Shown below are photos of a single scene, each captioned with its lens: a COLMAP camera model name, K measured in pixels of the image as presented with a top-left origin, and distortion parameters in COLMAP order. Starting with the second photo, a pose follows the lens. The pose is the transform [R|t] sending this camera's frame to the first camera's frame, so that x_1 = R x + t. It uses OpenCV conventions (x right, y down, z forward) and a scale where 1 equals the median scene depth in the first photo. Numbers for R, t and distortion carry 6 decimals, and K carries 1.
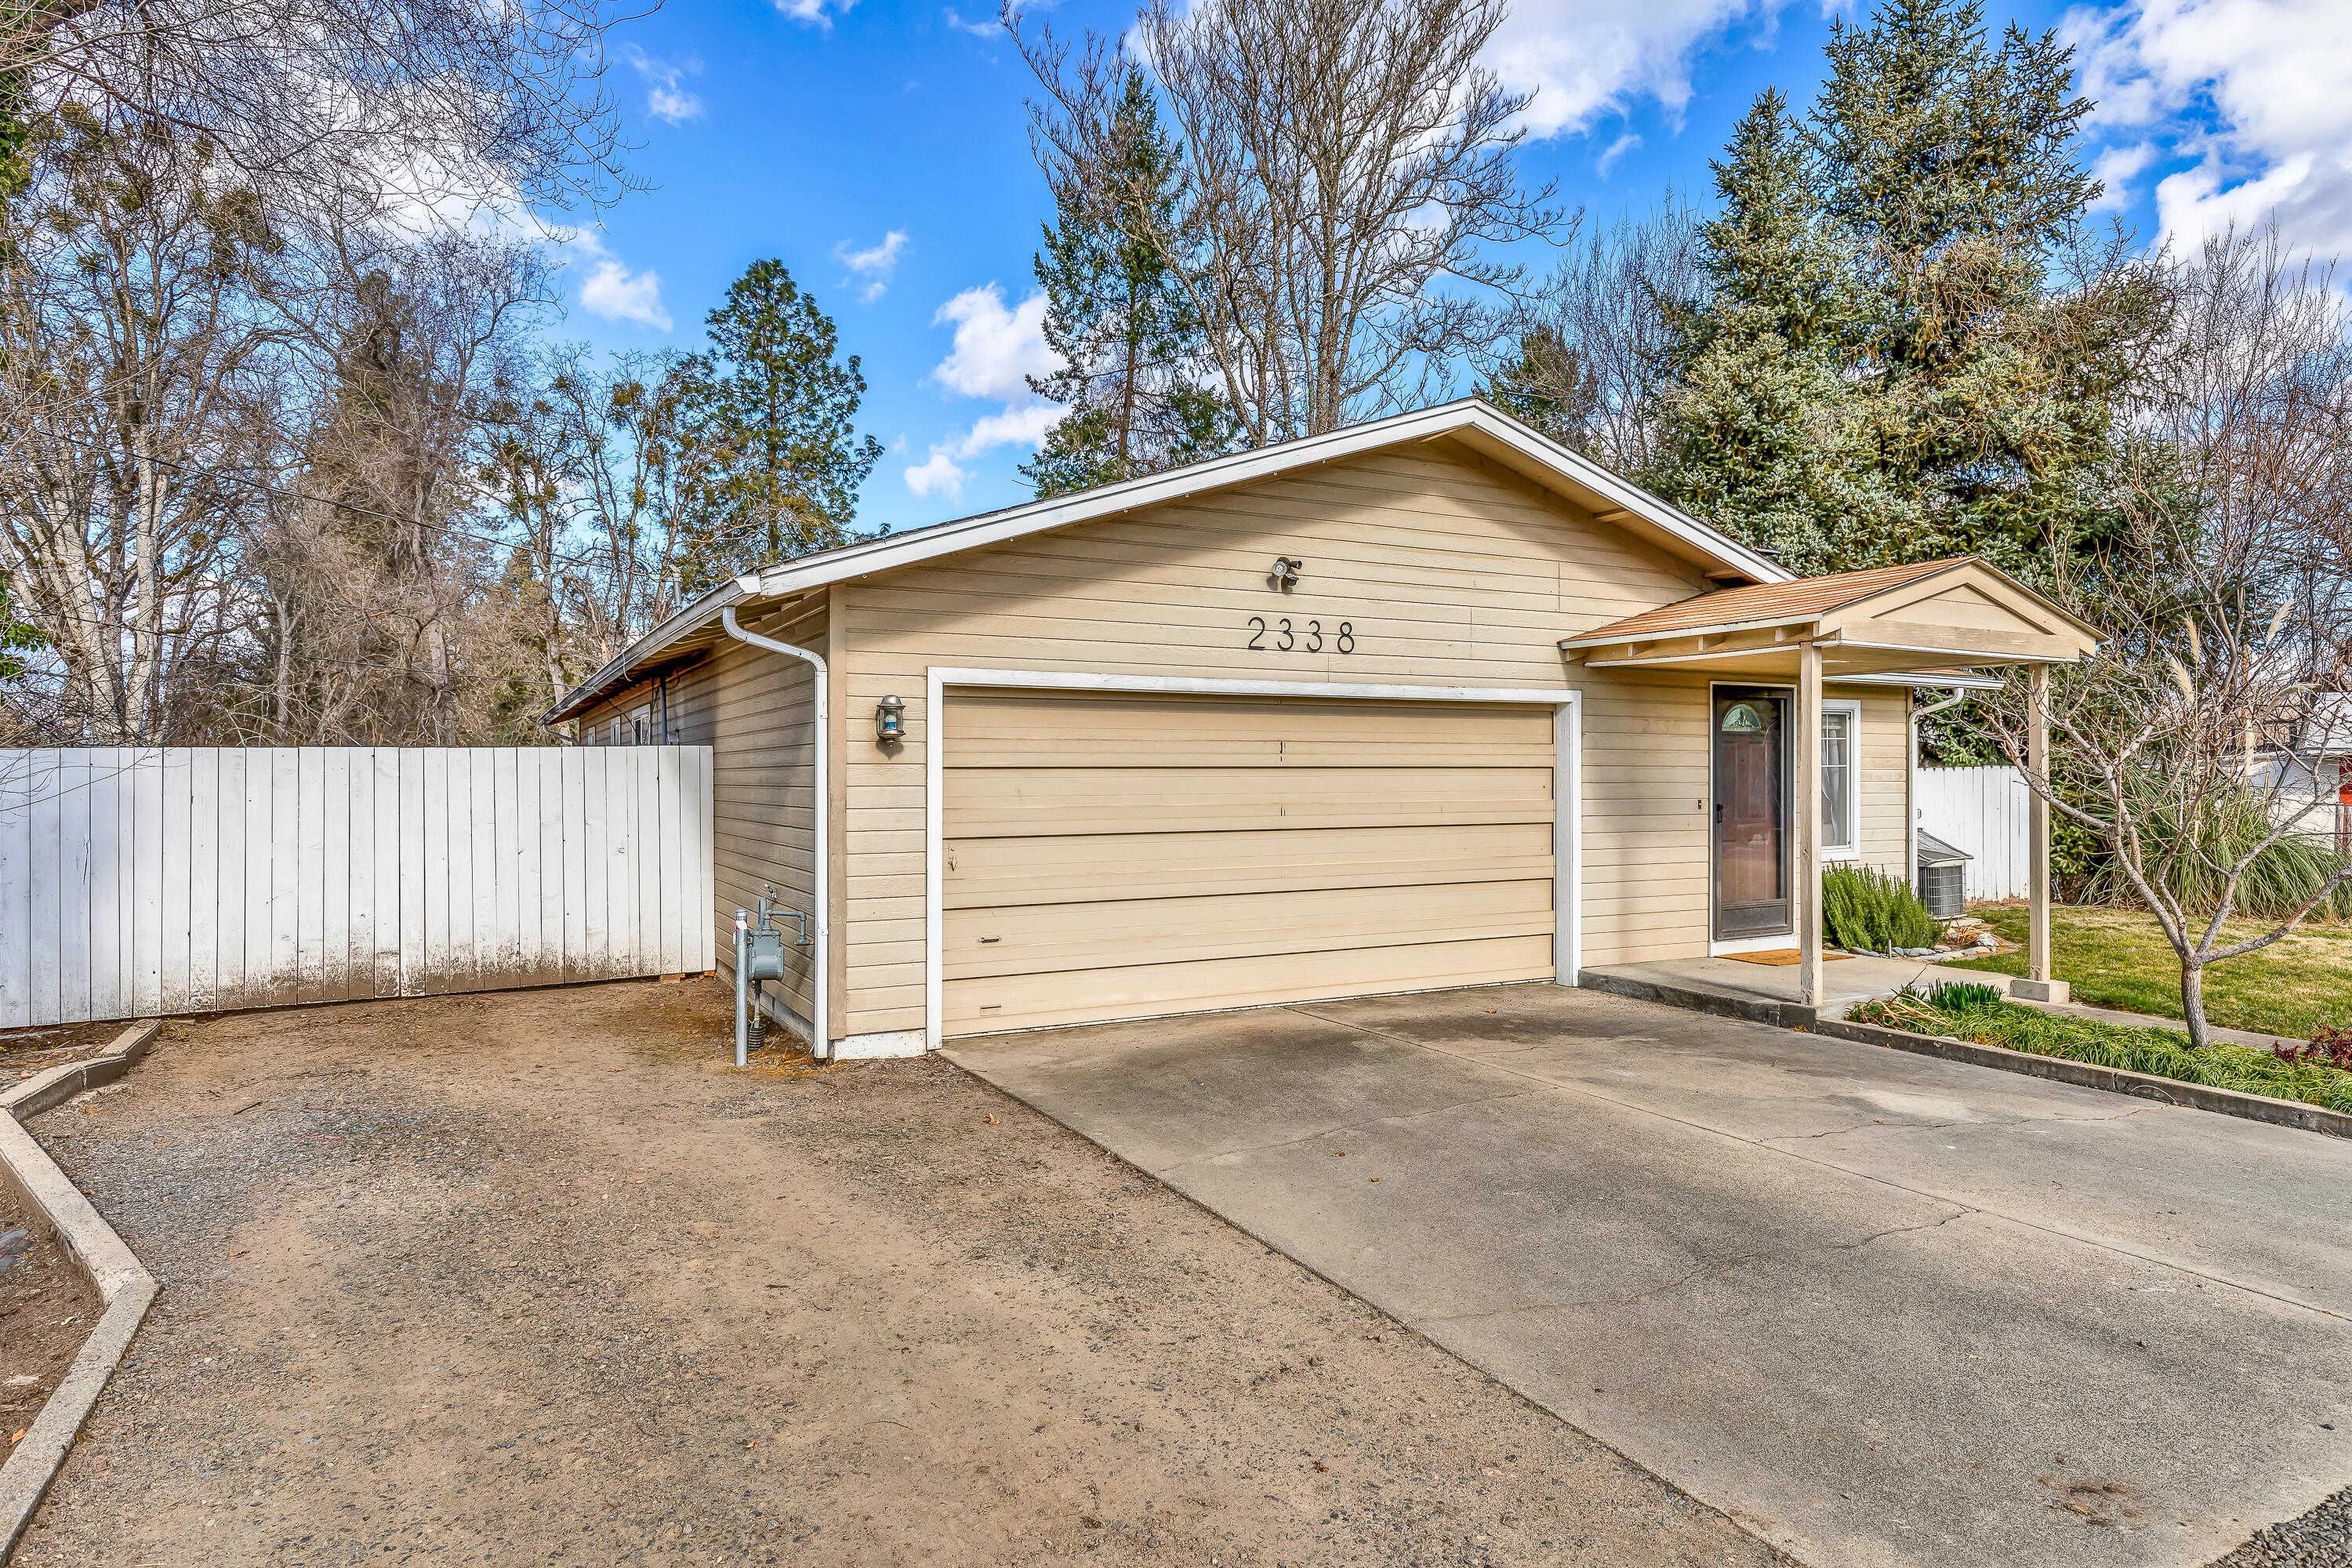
lens RADIAL K [[1326.7, 0, 1176.0], [0, 1326.7, 784.0], [0, 0, 1]] dist [0.004417, 0.002370]
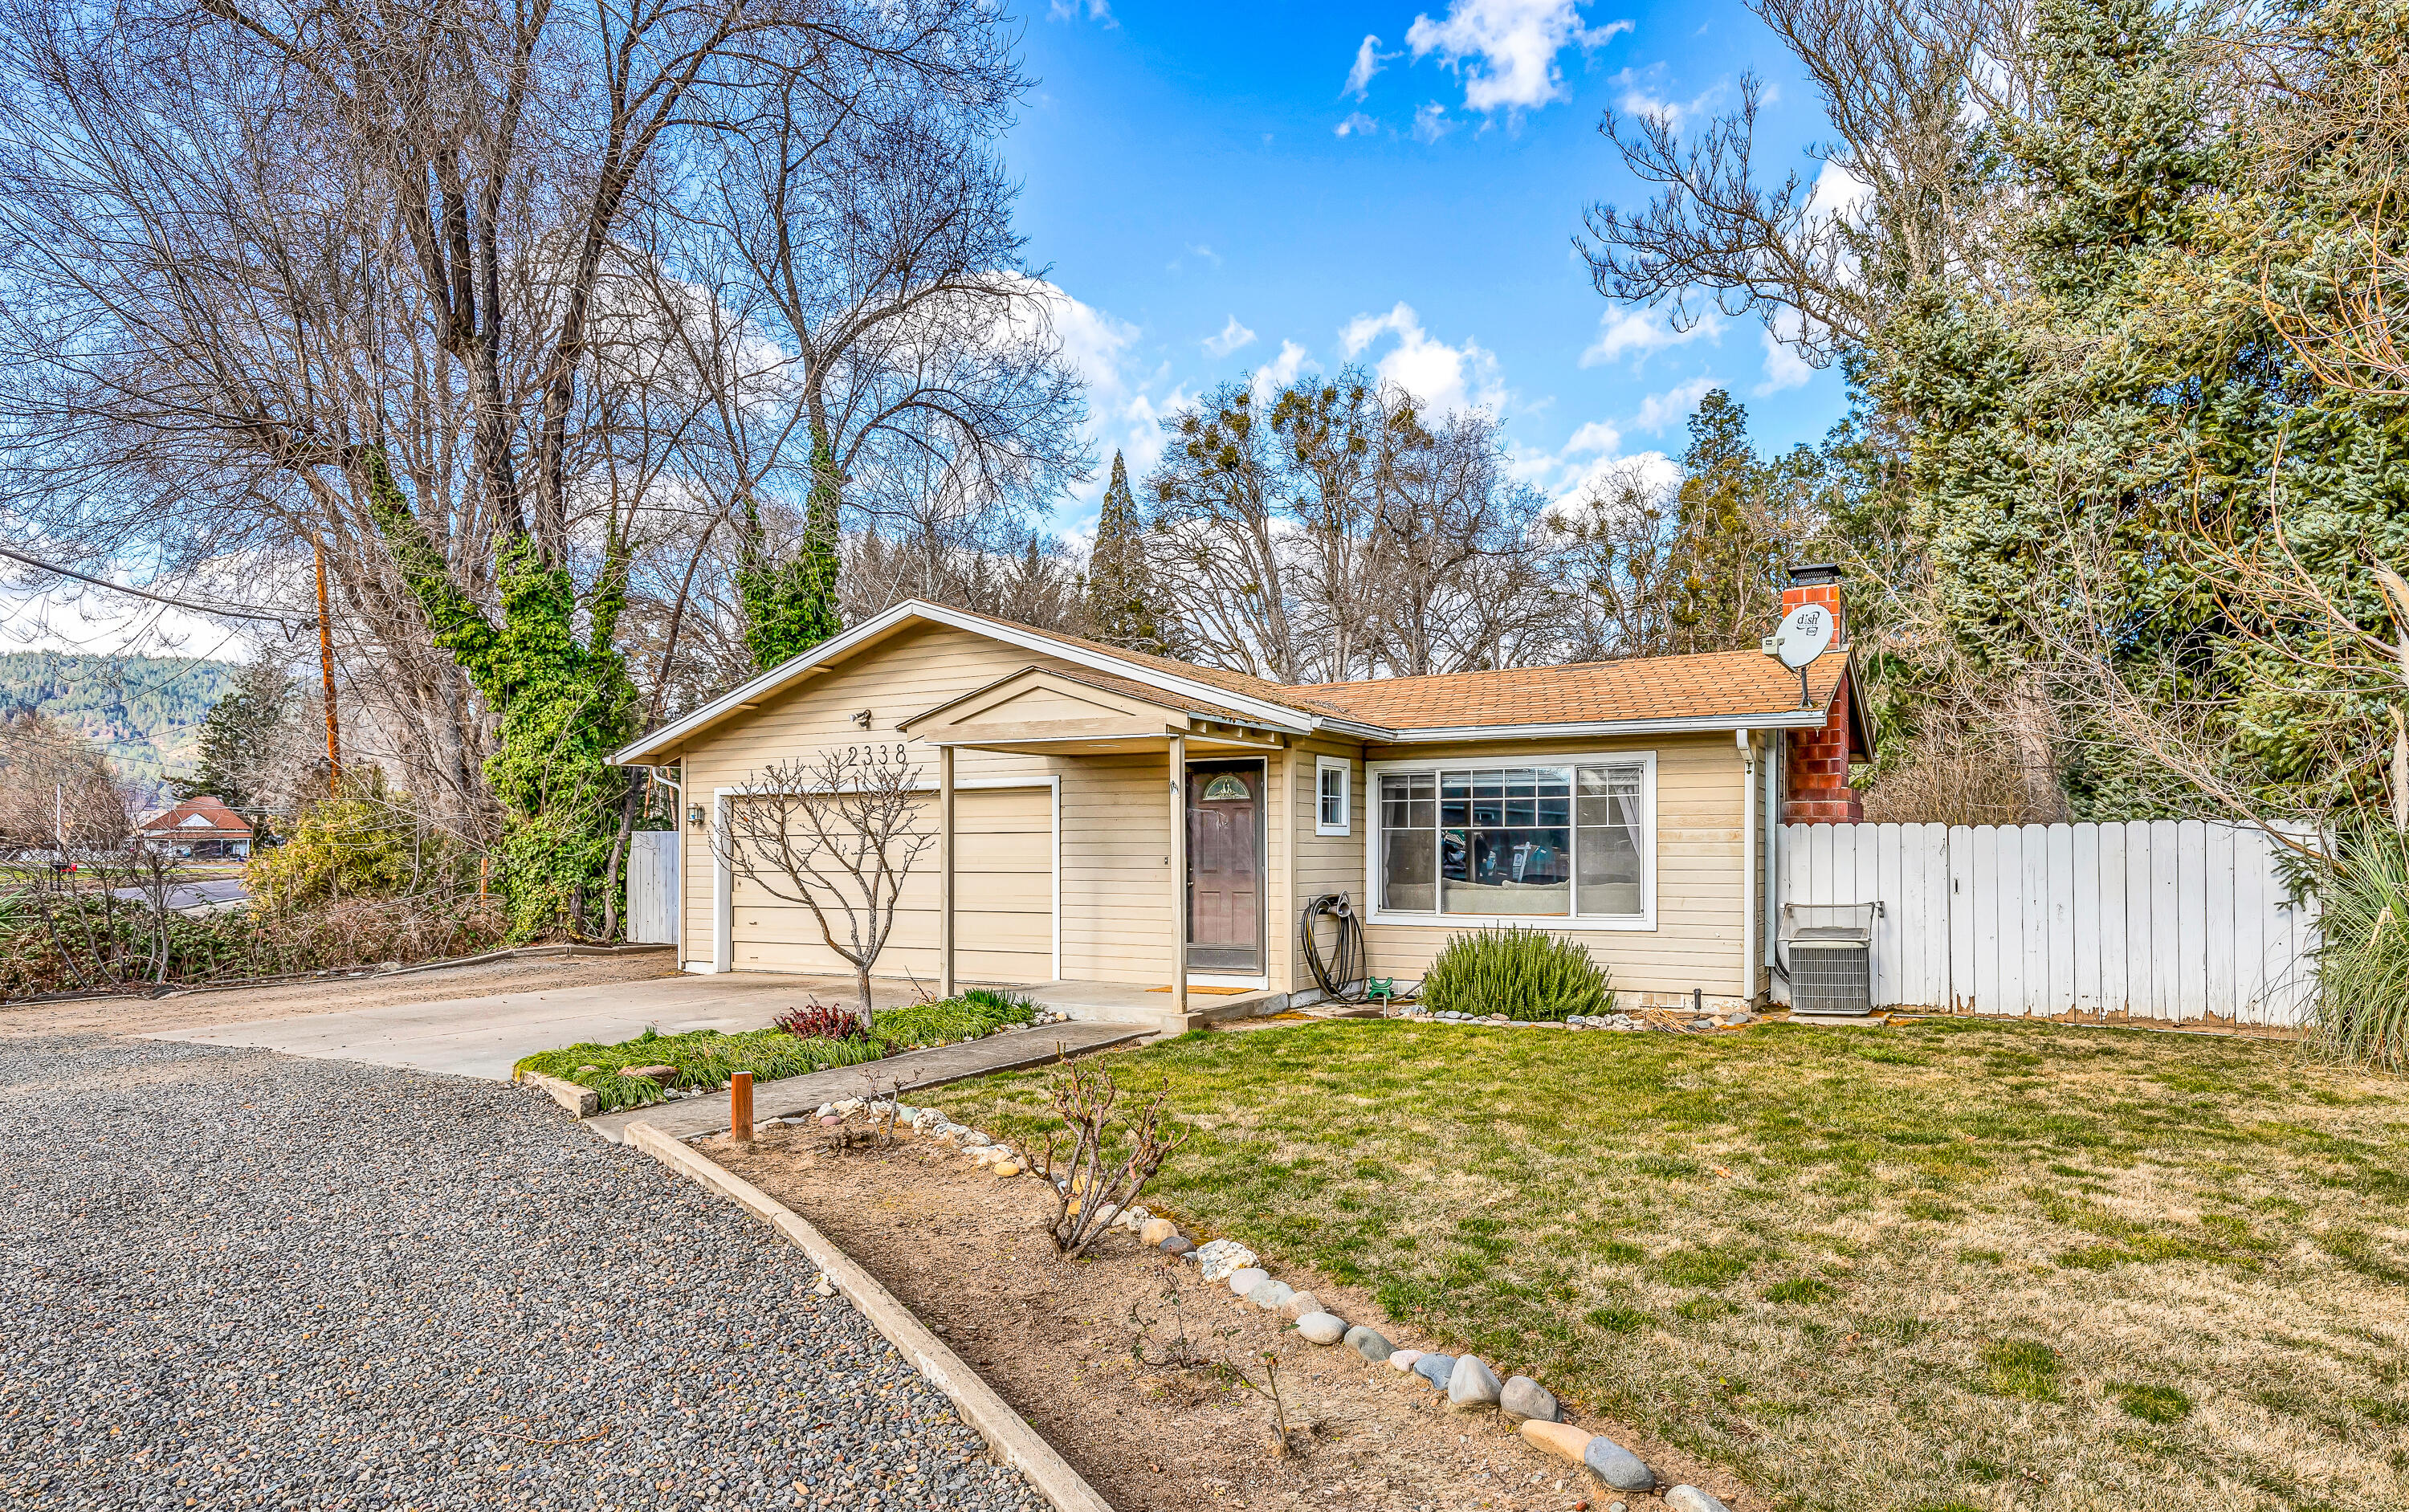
lens RADIAL K [[1346.5, 0, 1193.9], [0, 1346.5, 863.4], [0, 0, 1]] dist [0.023460, 0.000850]
pose [[0.545664, 0.007437, -0.837971, 1.587009], [-0.005143, 0.999972, 0.005526, 0.010870], [0.837989, 0.001294, 0.545686, 0.384992]]
